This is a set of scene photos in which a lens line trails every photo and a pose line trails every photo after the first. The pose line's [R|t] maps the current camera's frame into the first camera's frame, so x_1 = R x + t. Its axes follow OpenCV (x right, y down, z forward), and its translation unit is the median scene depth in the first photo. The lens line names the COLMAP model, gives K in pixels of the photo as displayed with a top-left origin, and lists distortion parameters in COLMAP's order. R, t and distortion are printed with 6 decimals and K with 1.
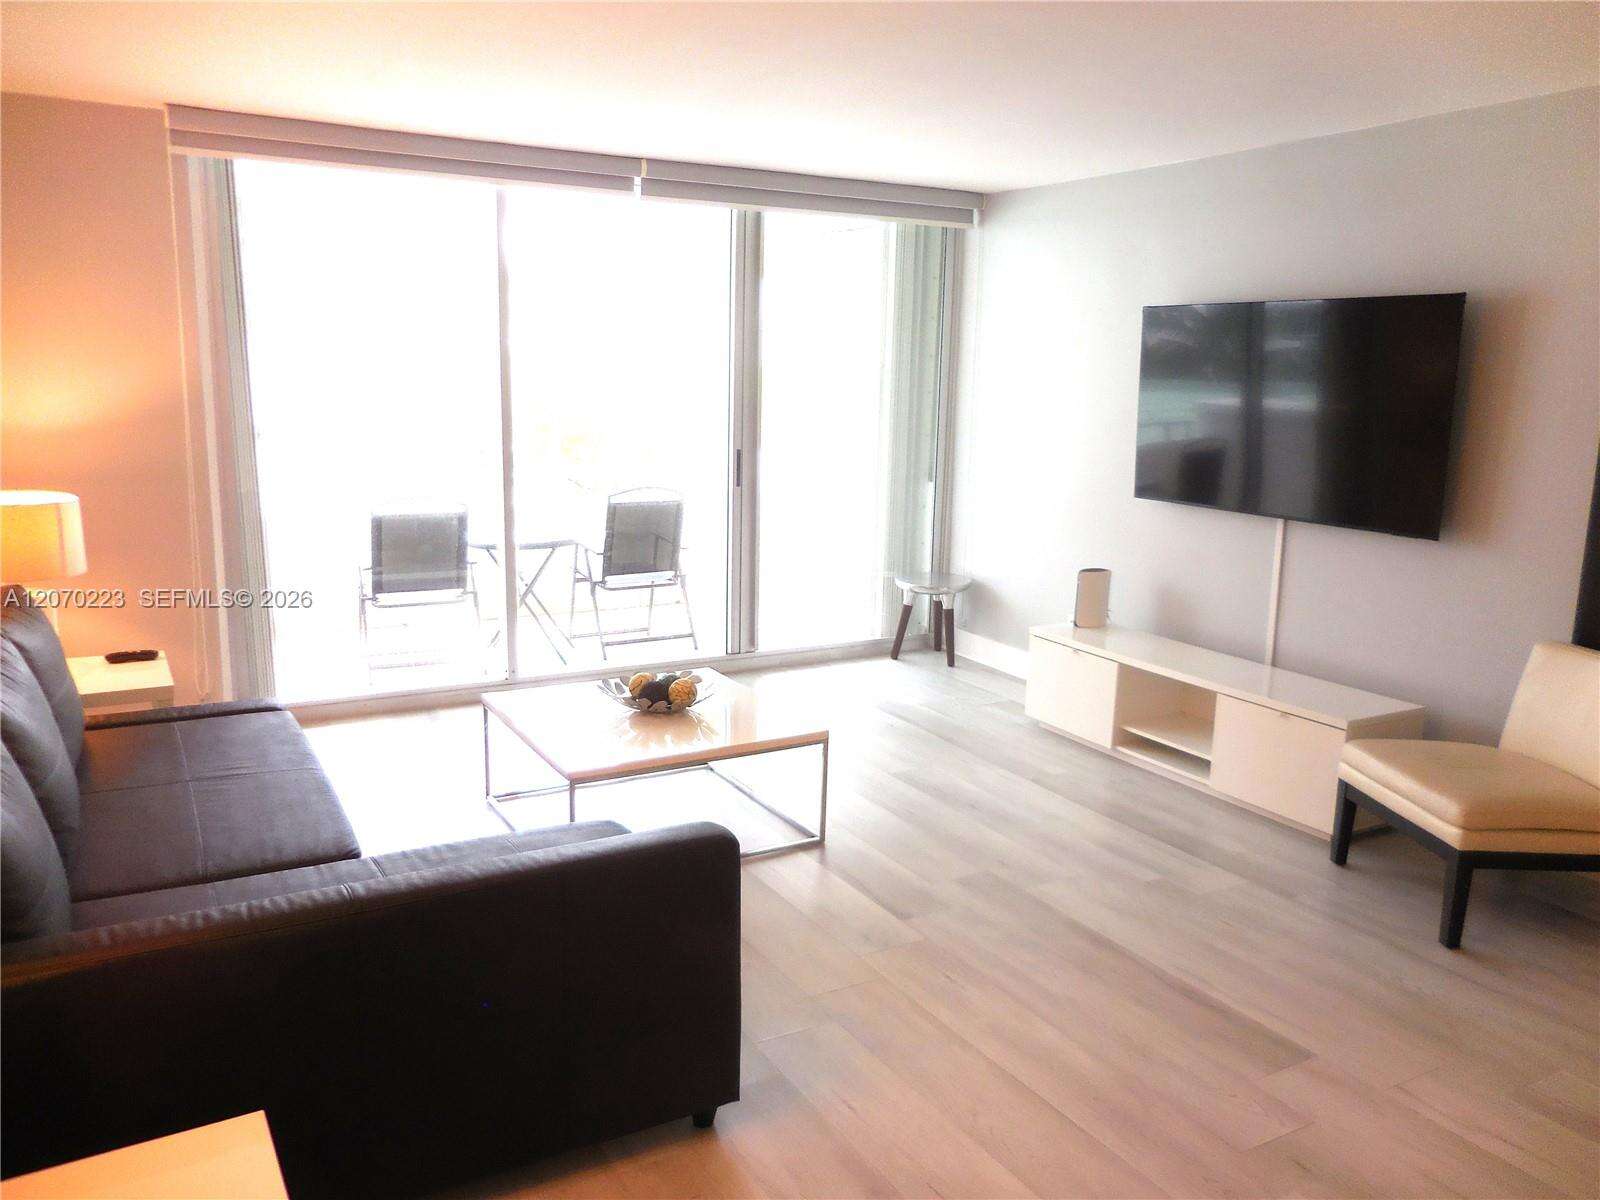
lens RADIAL K [[1224.5, 0, 800.0], [0, 1224.5, 600.0], [0, 0, 1]] dist [0.006241, 0.012800]
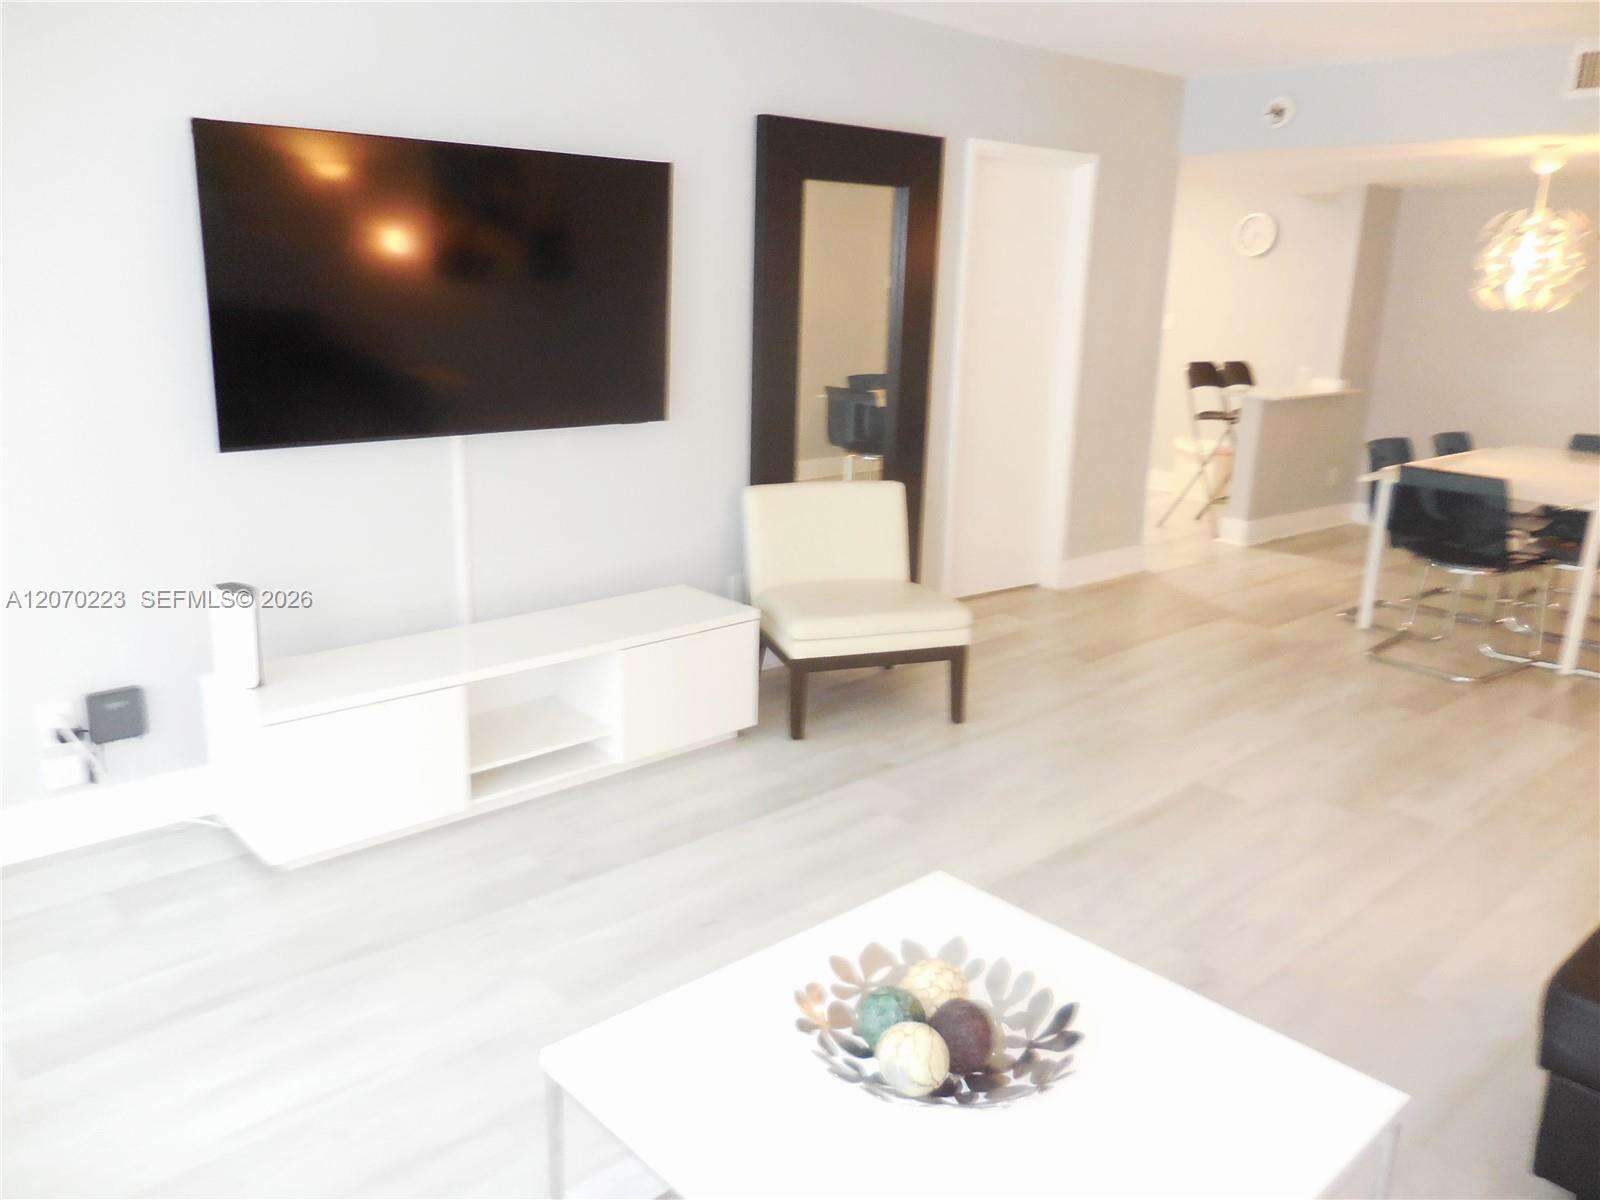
lens RADIAL K [[1224.5, 0, 800.0], [0, 1224.5, 600.0], [0, 0, 1]] dist [0.006241, 0.012800]
pose [[-0.220540, -0.277556, 0.935053, -0.464090], [0.153514, 0.936832, 0.314291, -0.205111], [-0.963221, 0.212857, -0.164001, 1.098830]]
